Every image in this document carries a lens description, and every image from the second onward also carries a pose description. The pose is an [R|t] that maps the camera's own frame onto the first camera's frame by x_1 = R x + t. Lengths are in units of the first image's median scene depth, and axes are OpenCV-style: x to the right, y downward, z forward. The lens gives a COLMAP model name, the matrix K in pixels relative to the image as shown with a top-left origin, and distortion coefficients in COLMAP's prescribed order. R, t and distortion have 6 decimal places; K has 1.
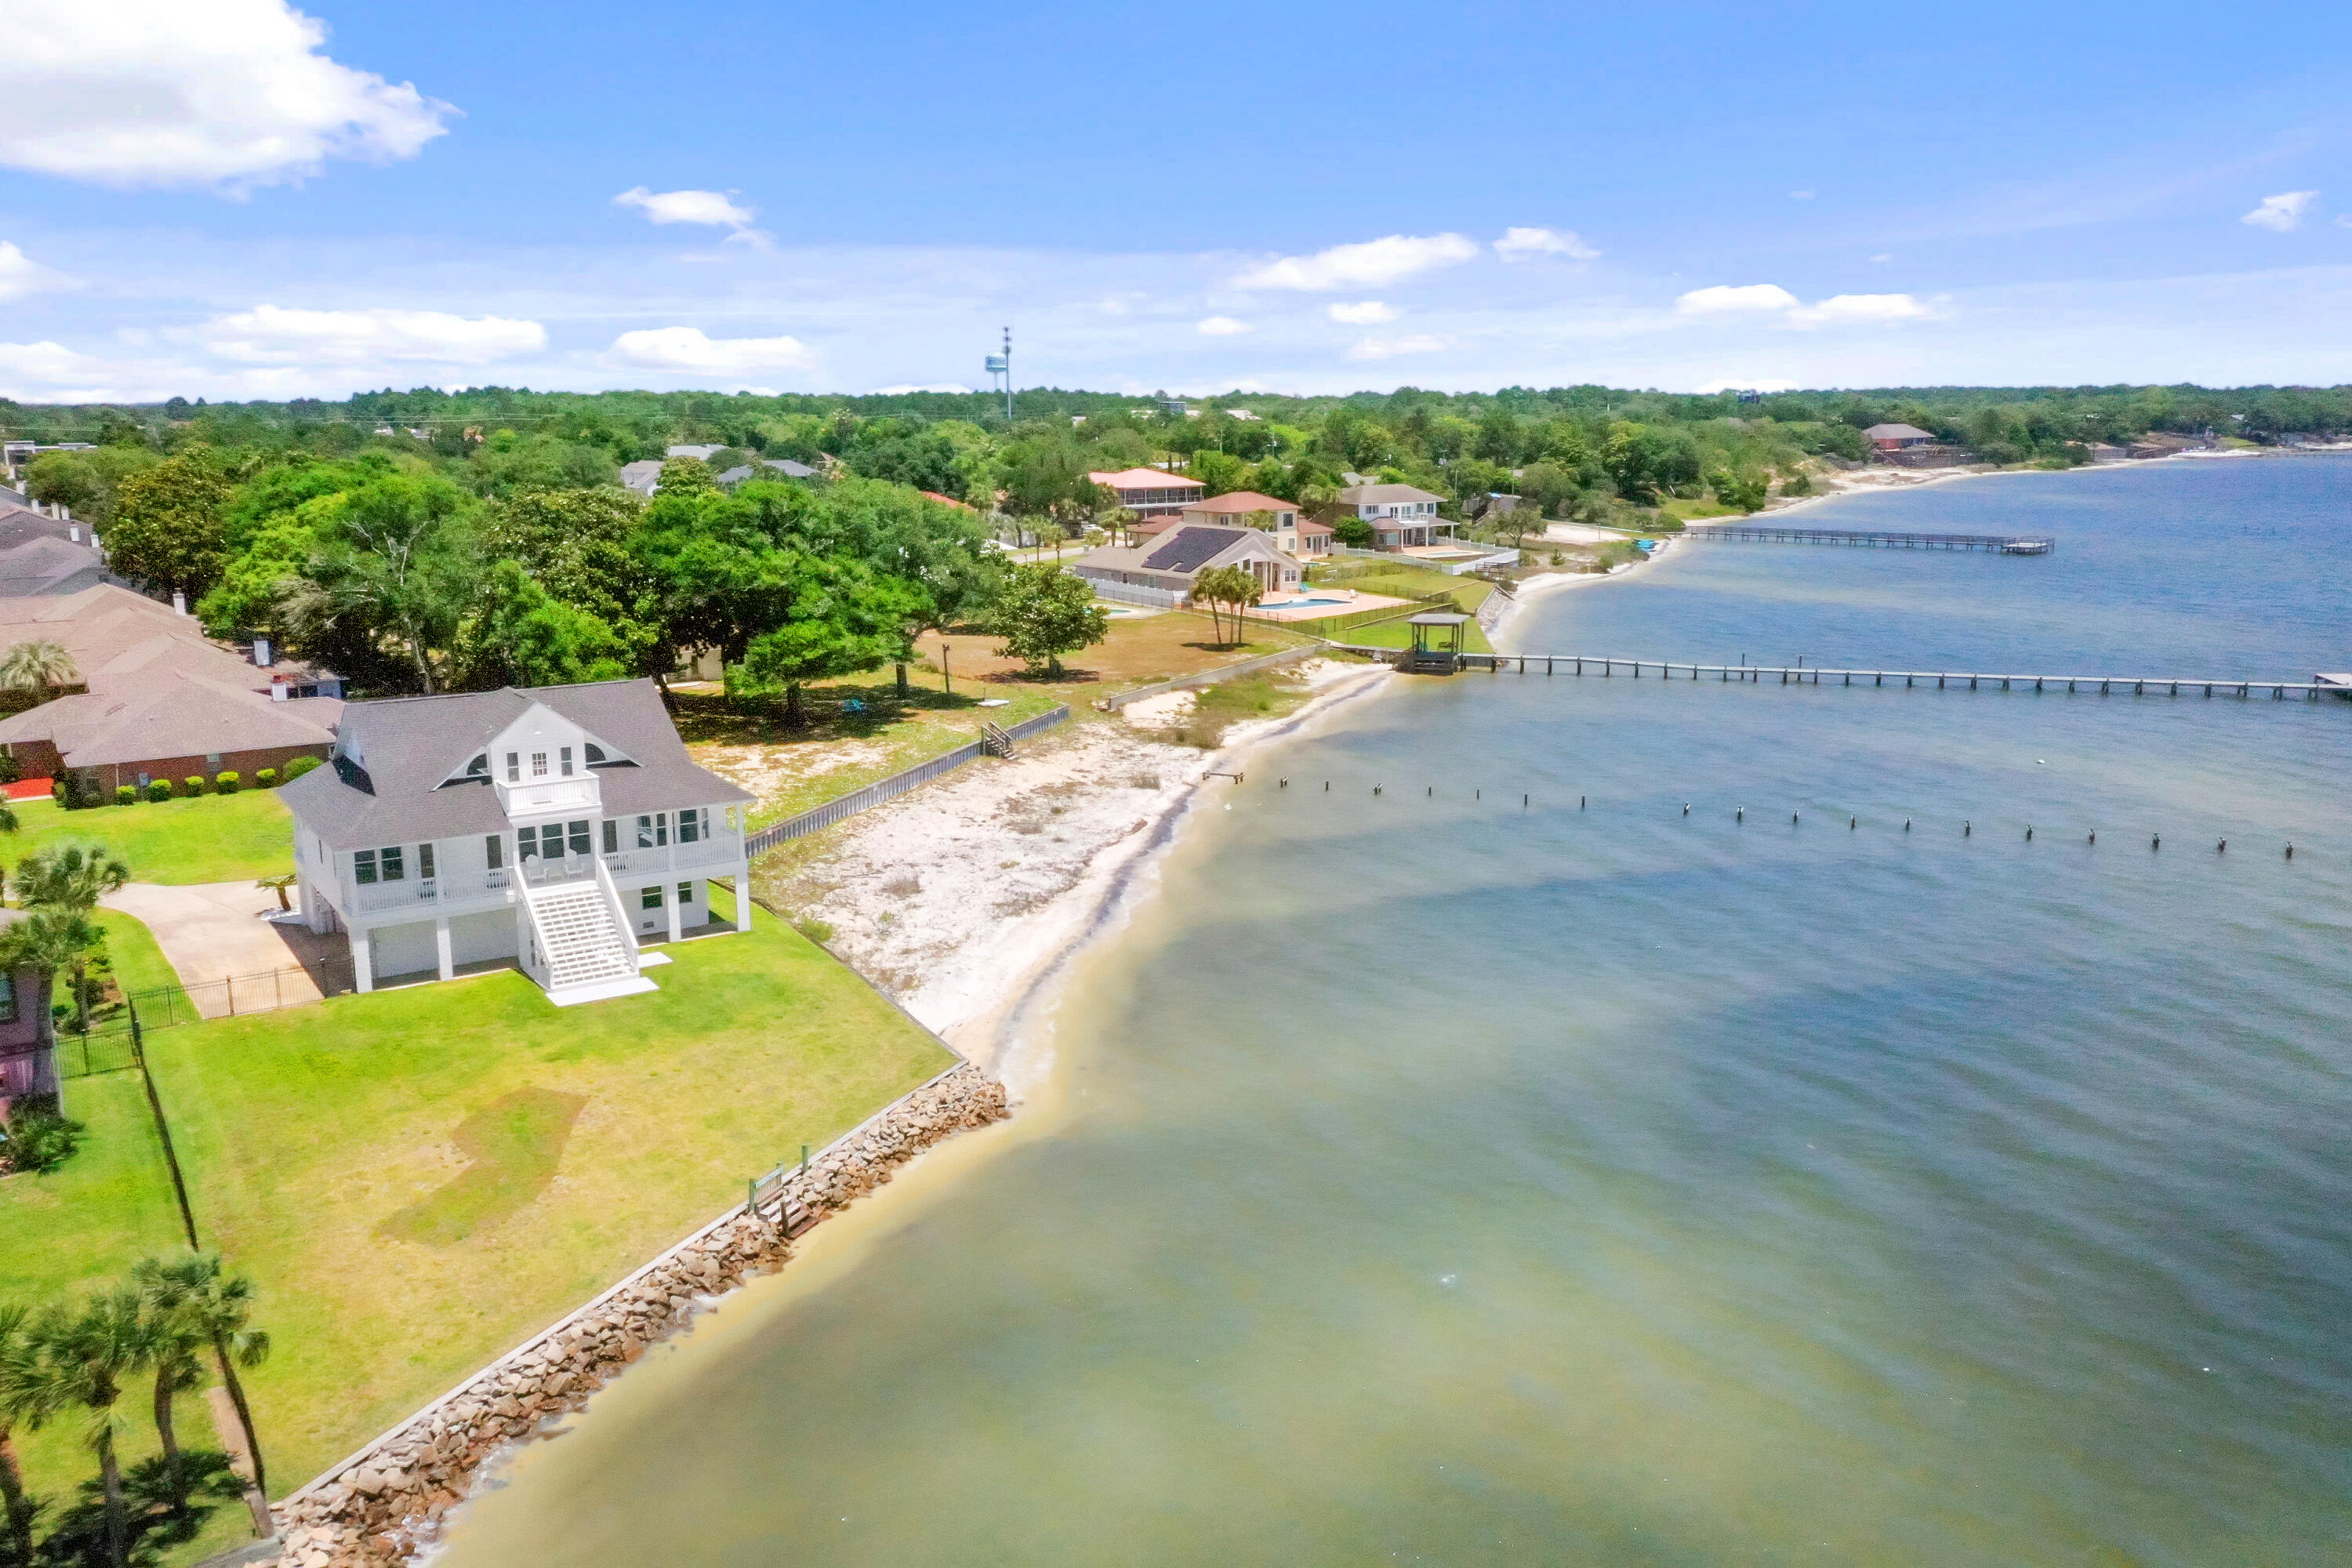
lens RADIAL K [[1857.9, 0, 1176.0], [0, 1857.9, 784.0], [0, 0, 1]] dist [0.005251, 0.006356]
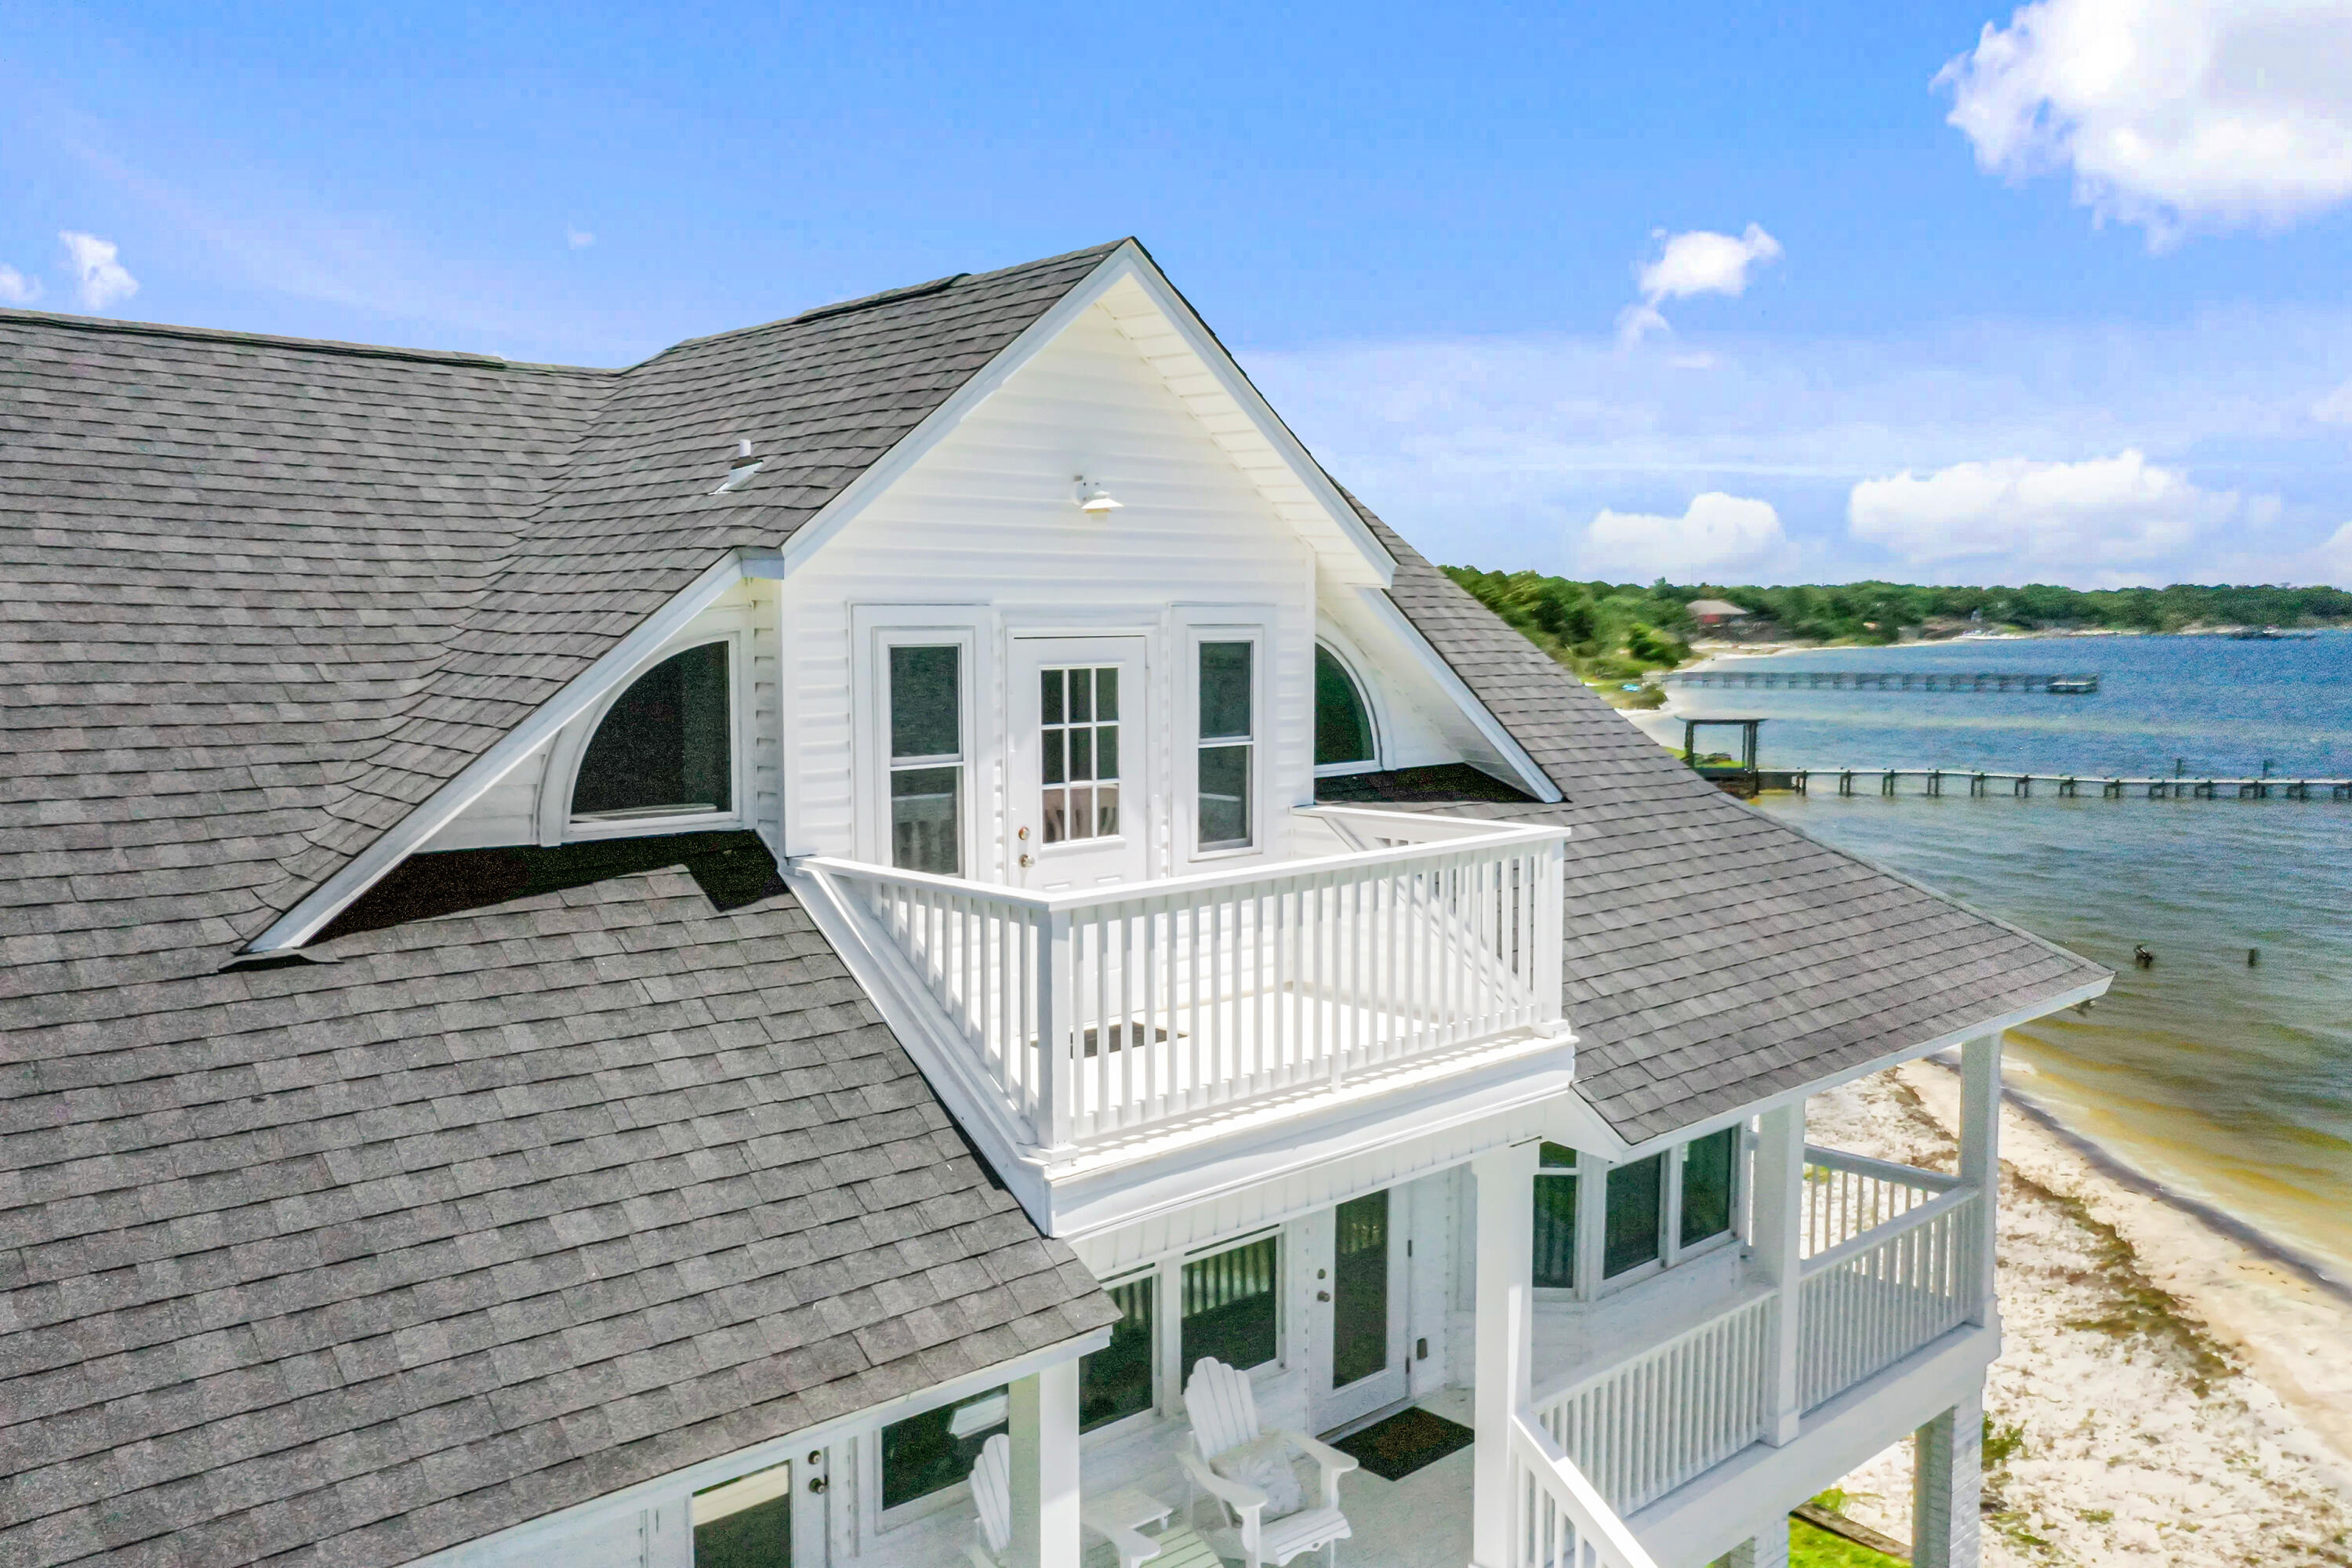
lens RADIAL K [[1857.9, 0, 1176.0], [0, 1857.9, 784.0], [0, 0, 1]] dist [0.005251, 0.006356]
pose [[0.987728, -0.009681, 0.155883, -0.244777], [0.027058, 0.993592, -0.109740, 0.004367], [-0.153822, 0.112611, 0.981661, 0.595878]]
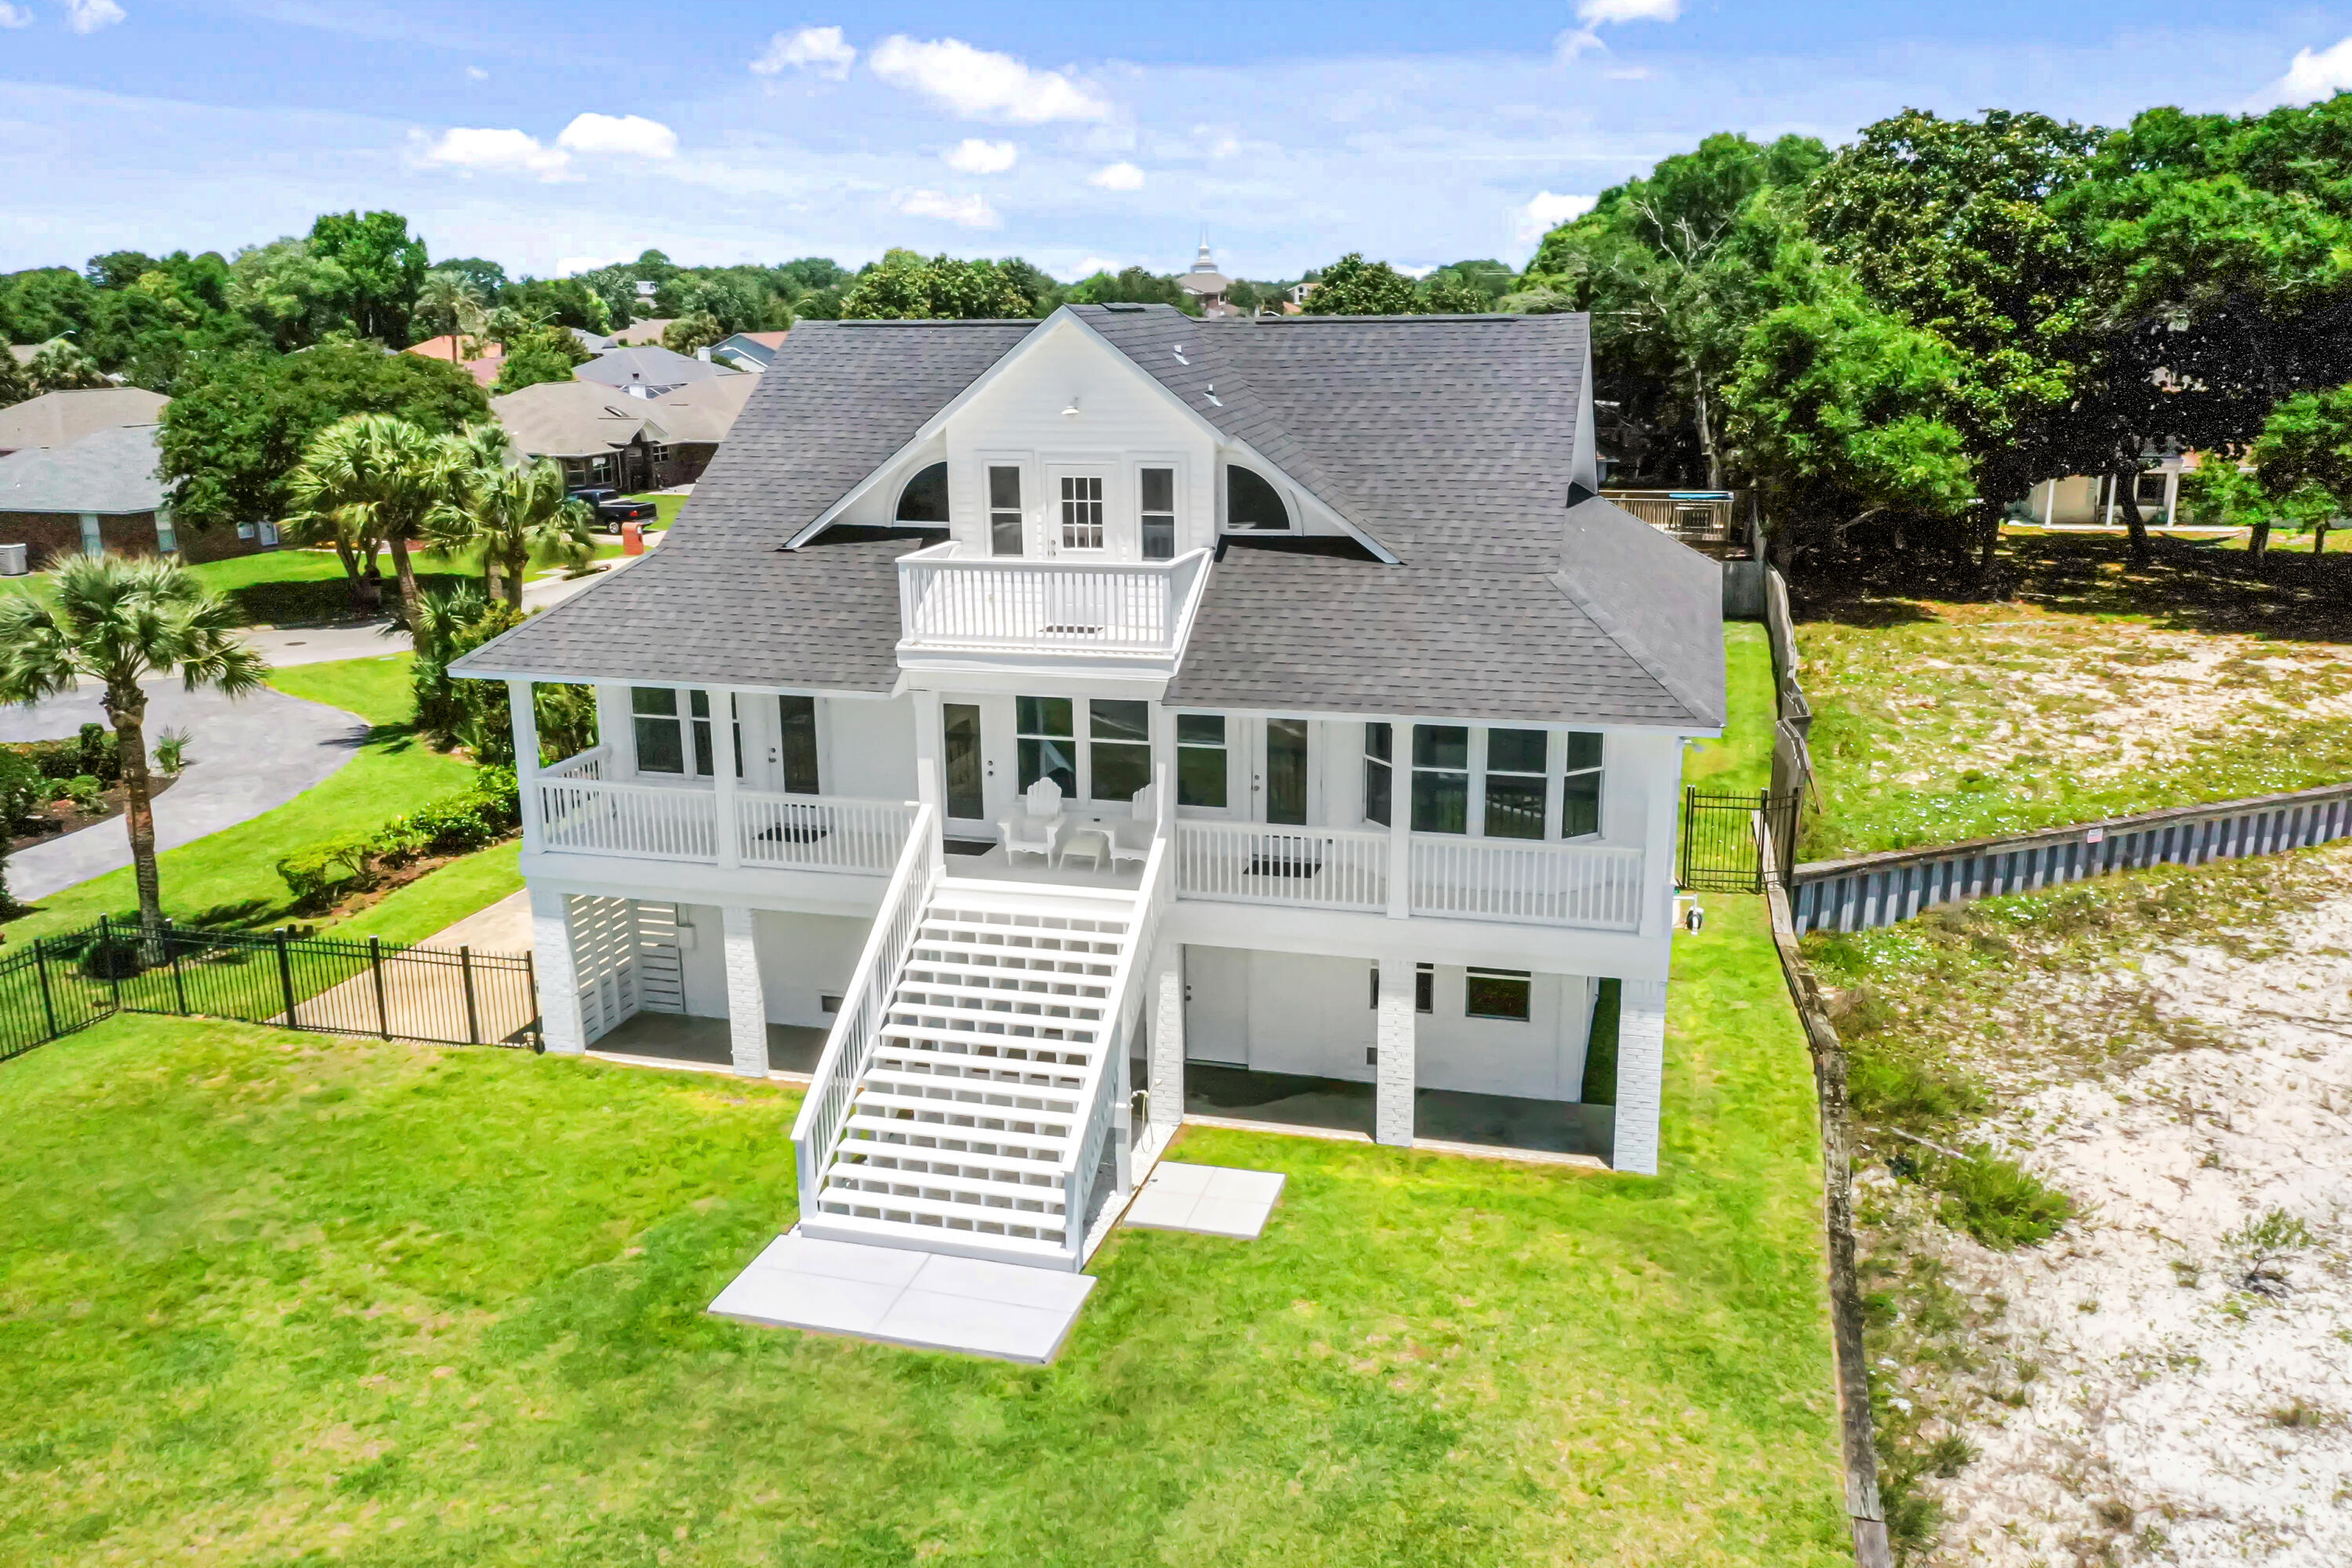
lens RADIAL K [[1857.9, 0, 1176.0], [0, 1857.9, 784.0], [0, 0, 1]] dist [0.005251, 0.006356]
pose [[0.645777, 0.188349, -0.739930, -0.053656], [-0.143905, 0.981753, 0.124311, -0.004738], [0.749842, 0.026202, 0.661098, 0.546683]]
